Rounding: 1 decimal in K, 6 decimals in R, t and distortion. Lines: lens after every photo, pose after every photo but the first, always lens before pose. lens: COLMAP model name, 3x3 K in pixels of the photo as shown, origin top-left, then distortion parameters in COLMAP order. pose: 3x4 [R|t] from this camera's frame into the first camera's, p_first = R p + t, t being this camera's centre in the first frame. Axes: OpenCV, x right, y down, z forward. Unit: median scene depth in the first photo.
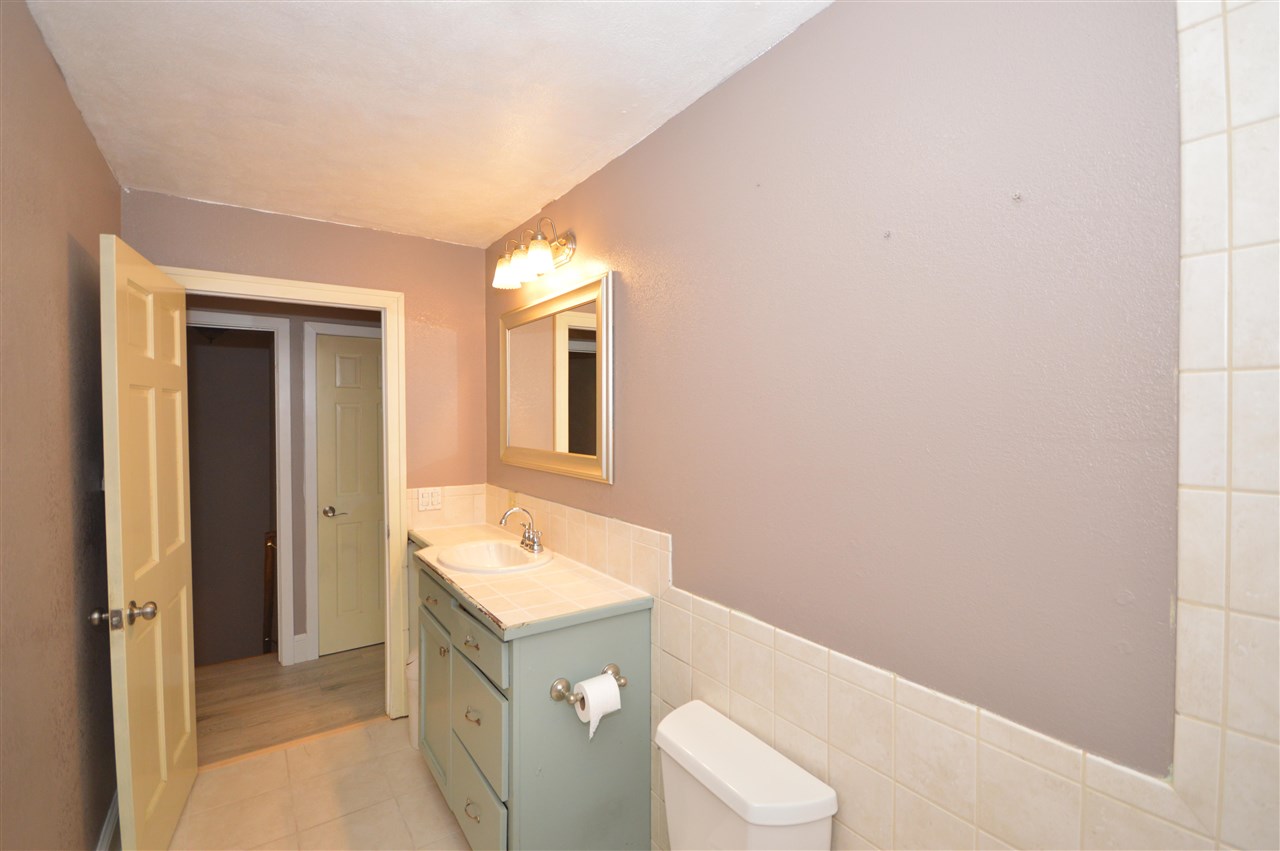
lens RADIAL K [[569.5, 0, 640.2], [0, 569.5, 422.5], [0, 0, 1]] dist [0.004502, -0.008187]
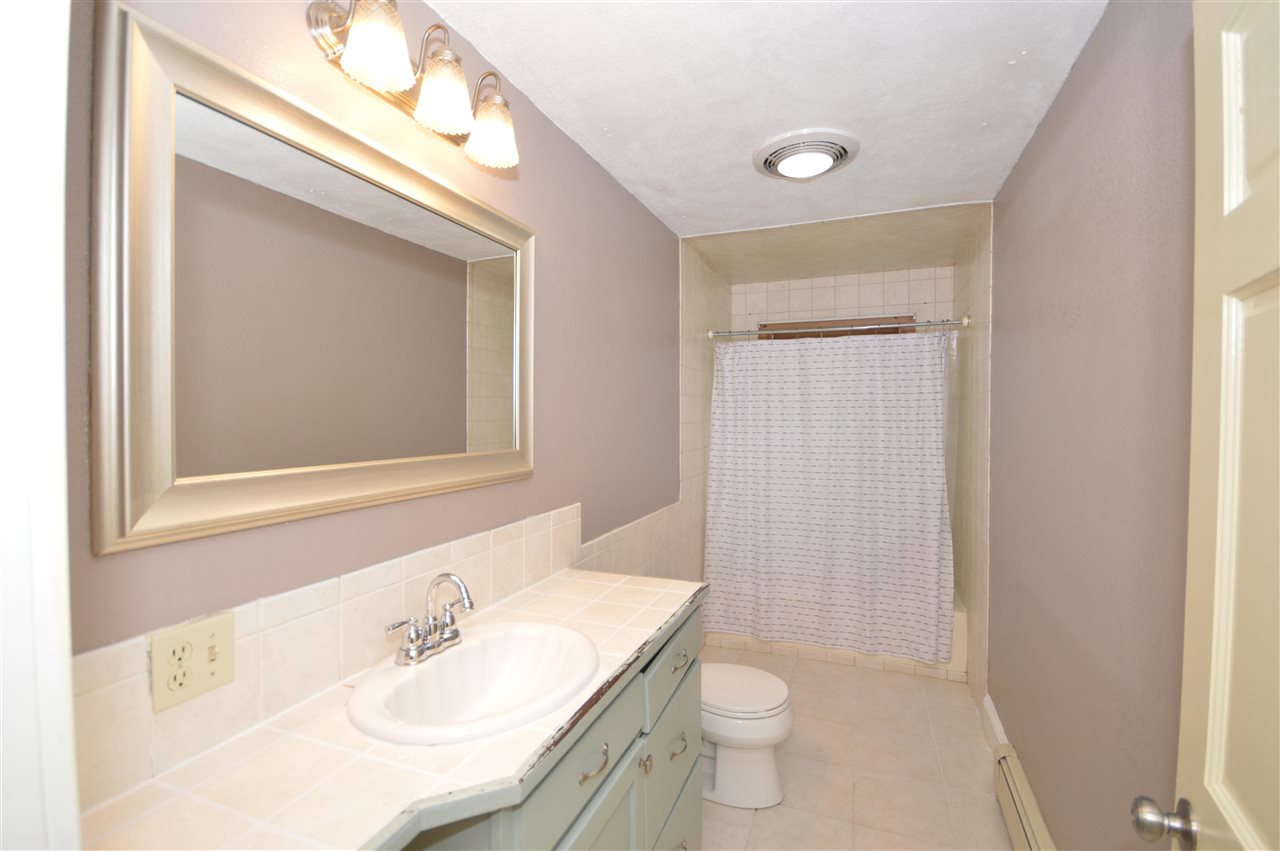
lens RADIAL K [[569.5, 0, 640.1], [0, 569.5, 421.8], [0, 0, 1]] dist [0.004502, -0.008187]
pose [[-0.554141, -0.007746, 0.832387, -0.885175], [0.009727, 0.999828, 0.015780, 0.012745], [-0.832366, 0.016841, -0.553971, 1.382801]]
